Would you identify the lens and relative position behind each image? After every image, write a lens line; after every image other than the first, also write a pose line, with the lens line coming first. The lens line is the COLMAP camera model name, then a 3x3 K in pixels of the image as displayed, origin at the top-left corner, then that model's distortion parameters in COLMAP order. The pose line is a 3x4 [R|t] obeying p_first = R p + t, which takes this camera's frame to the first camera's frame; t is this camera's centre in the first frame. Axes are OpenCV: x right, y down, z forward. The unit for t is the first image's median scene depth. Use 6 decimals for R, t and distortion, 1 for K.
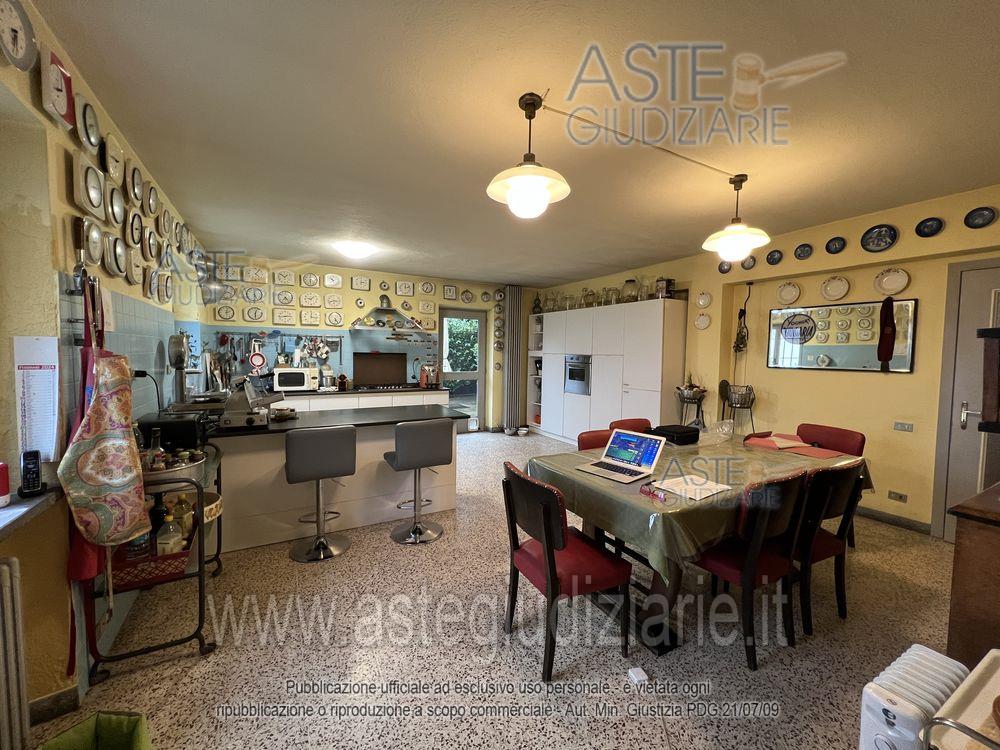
lens RADIAL K [[399.5, 0, 498.4], [0, 399.5, 373.7], [0, 0, 1]] dist [0.003209, -0.000480]
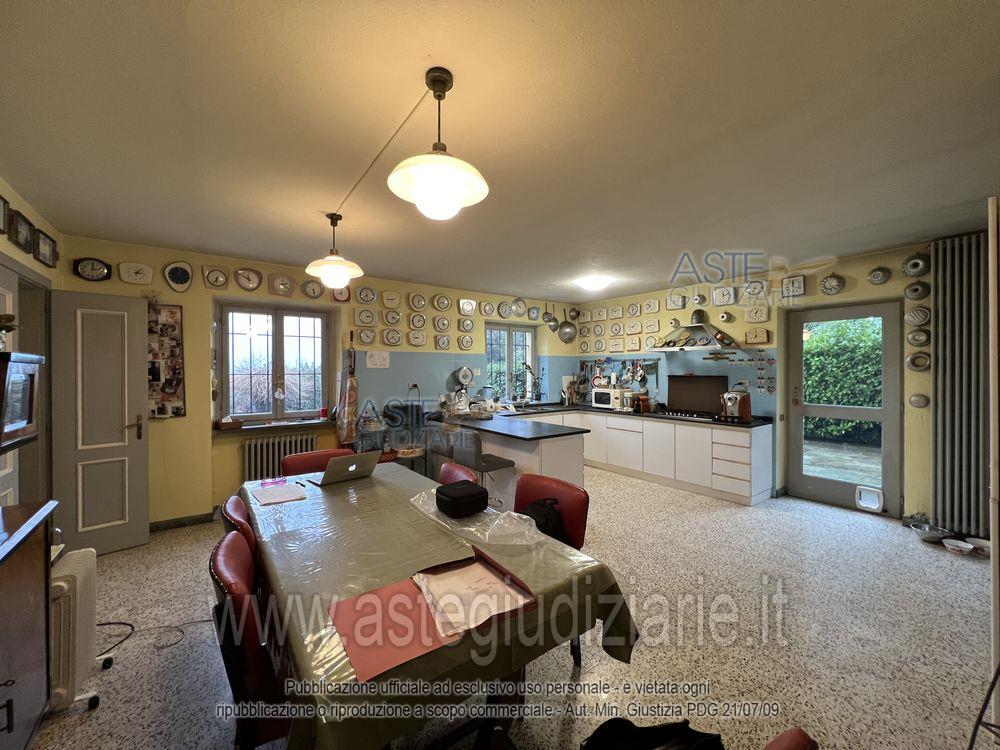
lens RADIAL K [[399.5, 0, 500.0], [0, 399.5, 373.0], [0, 0, 1]] dist [0.003209, -0.000480]
pose [[0.121896, -0.005156, -0.992529, 0.543599], [-0.043257, 0.999009, -0.010502, -0.030911], [0.991600, 0.044214, 0.121553, 0.478896]]
